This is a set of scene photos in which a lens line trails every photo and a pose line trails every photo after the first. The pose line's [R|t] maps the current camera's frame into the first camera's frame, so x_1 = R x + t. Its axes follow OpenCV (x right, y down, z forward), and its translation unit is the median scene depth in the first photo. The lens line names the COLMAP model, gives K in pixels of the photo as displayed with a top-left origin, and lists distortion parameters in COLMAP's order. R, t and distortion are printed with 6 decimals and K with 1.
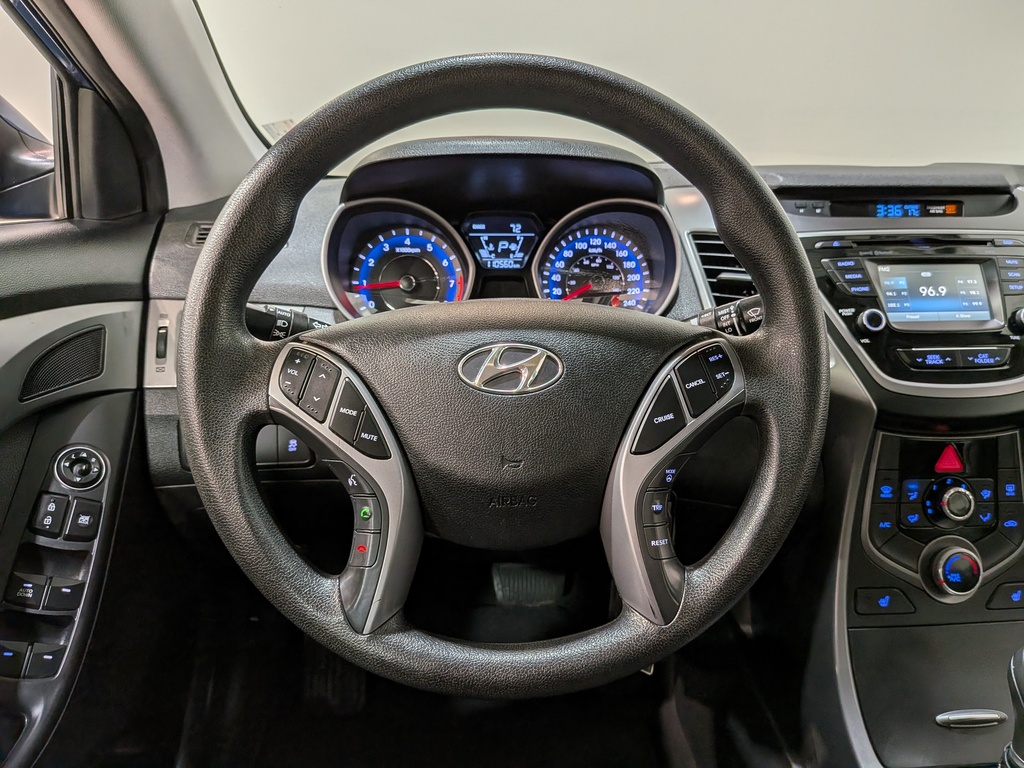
lens RADIAL K [[773.7, 0, 531.2], [0, 773.7, 392.1], [0, 0, 1]] dist [0.008449, -0.030853]
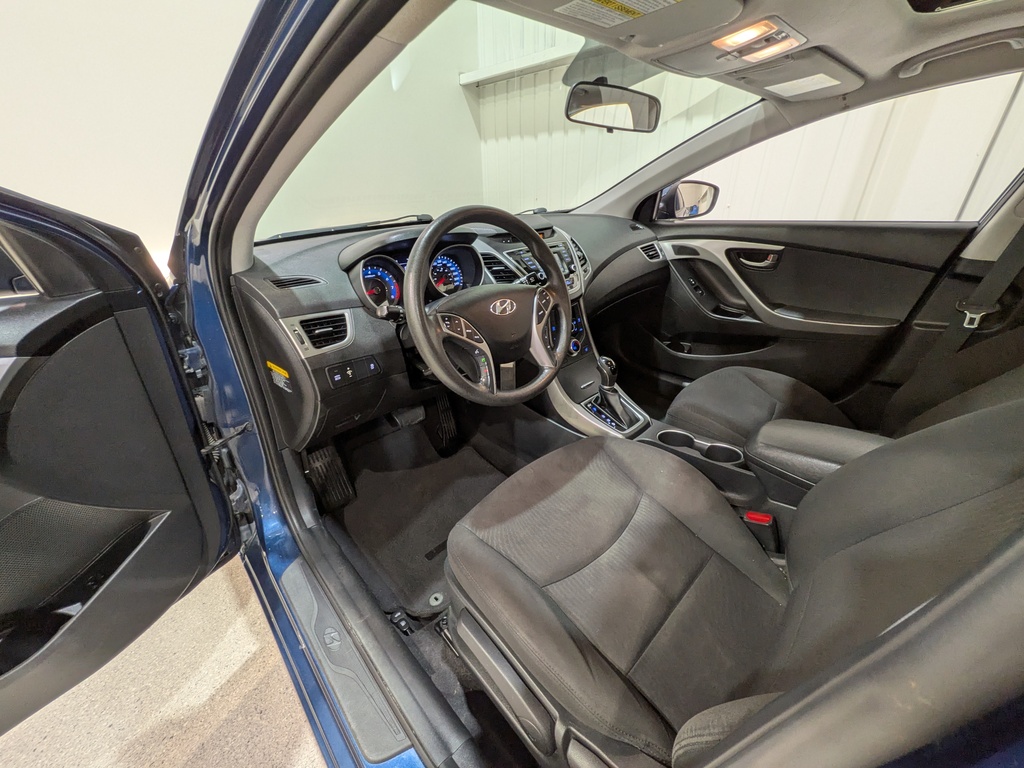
lens RADIAL K [[409.3, 0, 515.0], [0, 409.3, 385.8], [0, 0, 1]] dist [-0.008988, -0.000054]
pose [[0.761749, -0.304562, 0.571822, -0.695231], [0.212832, 0.951269, 0.223138, -0.058635], [-0.611916, -0.048273, 0.789449, -0.262821]]
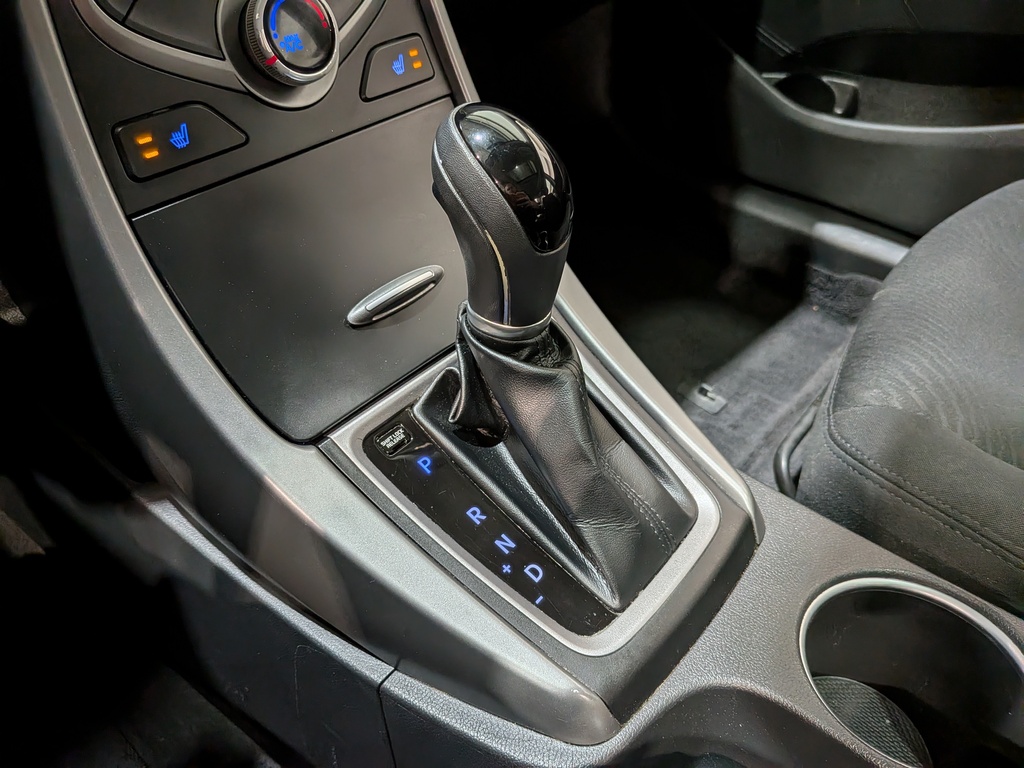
lens RADIAL K [[762.8, 0, 517.8], [0, 762.8, 373.7], [0, 0, 1]] dist [0.004778, -0.021849]
pose [[0.679483, -0.454734, 0.575777, 0.239877], [0.192554, 0.867785, 0.458118, 0.201586], [-0.707973, -0.200415, 0.677206, 0.468763]]
